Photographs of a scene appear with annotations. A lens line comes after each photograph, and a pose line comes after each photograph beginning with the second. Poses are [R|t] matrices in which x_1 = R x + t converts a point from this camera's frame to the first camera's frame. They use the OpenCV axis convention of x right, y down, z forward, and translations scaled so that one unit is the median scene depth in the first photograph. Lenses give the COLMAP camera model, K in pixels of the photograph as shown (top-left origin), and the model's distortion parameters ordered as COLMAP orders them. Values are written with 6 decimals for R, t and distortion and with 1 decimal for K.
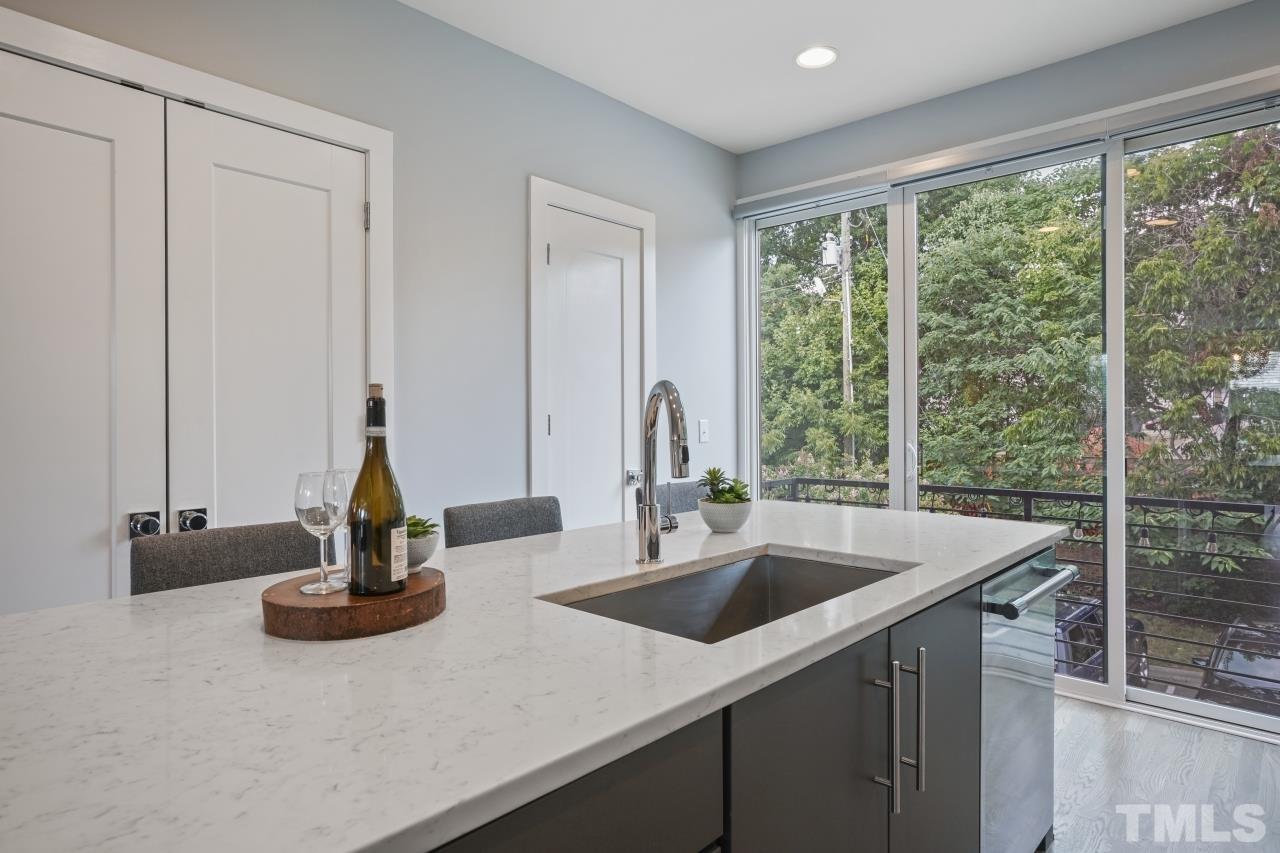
lens RADIAL K [[722.5, 0, 640.2], [0, 722.5, 419.2], [0, 0, 1]] dist [-0.031322, 0.037525]
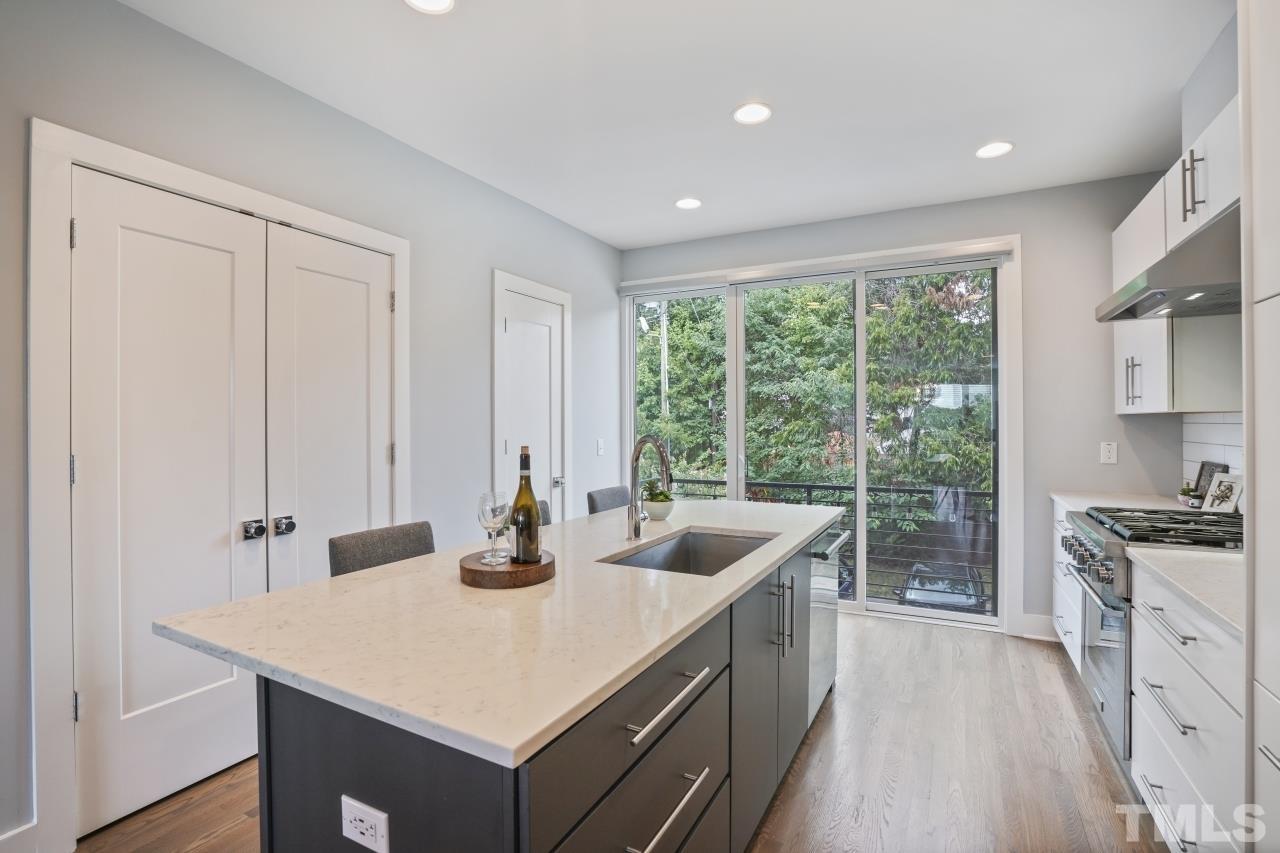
lens RADIAL K [[596.2, 0, 639.8], [0, 596.2, 423.4], [0, 0, 1]] dist [-0.059777, 0.023246]
pose [[0.968081, 0.001669, 0.250631, -0.031446], [-0.001354, 0.999998, -0.001429, -0.007076], [-0.250633, 0.001044, 0.968082, -0.034607]]
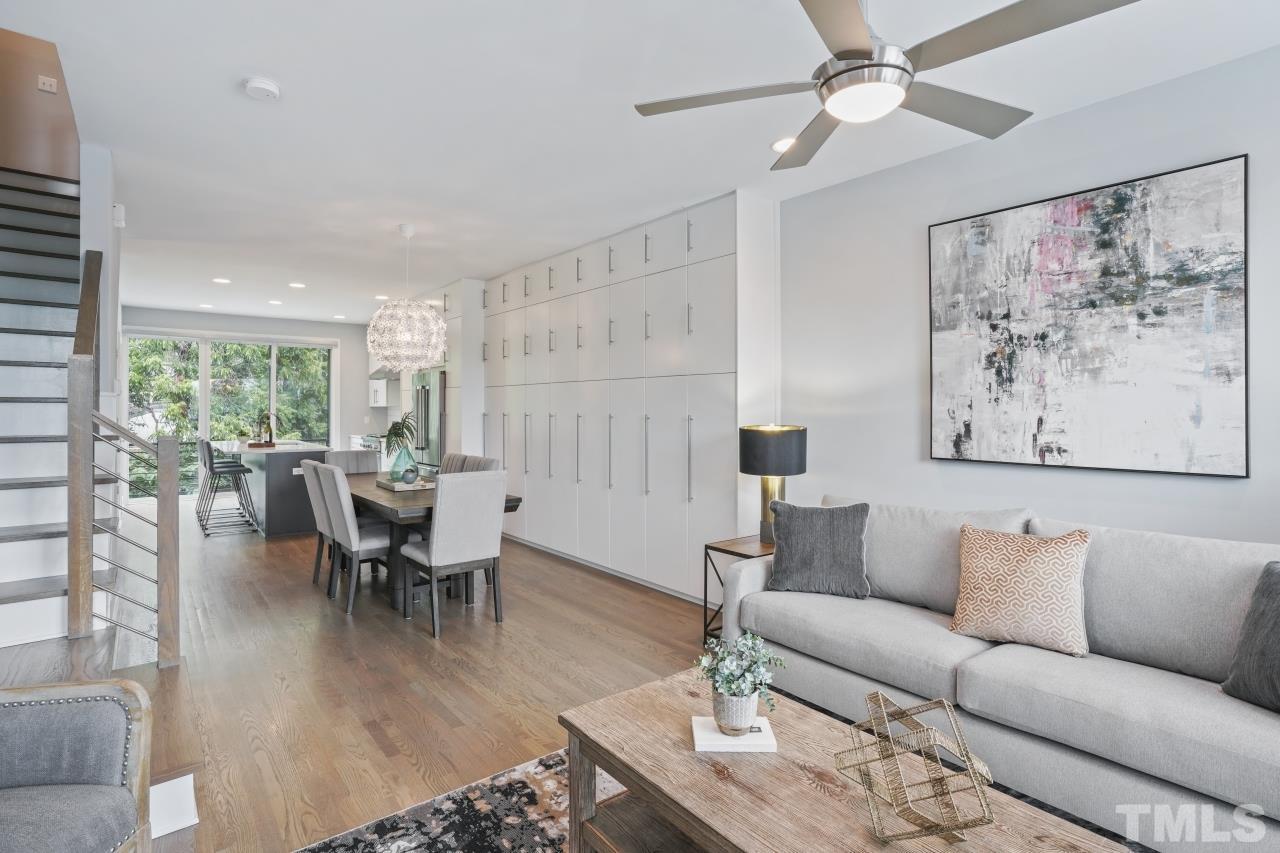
lens RADIAL K [[623.4, 0, 632.4], [0, 623.4, 404.5], [0, 0, 1]] dist [-0.020059, 0.000131]
pose [[0.162369, 0.009999, 0.986679, -0.412017], [0.003005, 0.999939, -0.010628, -0.005218], [-0.986725, 0.004691, 0.162329, -0.254514]]
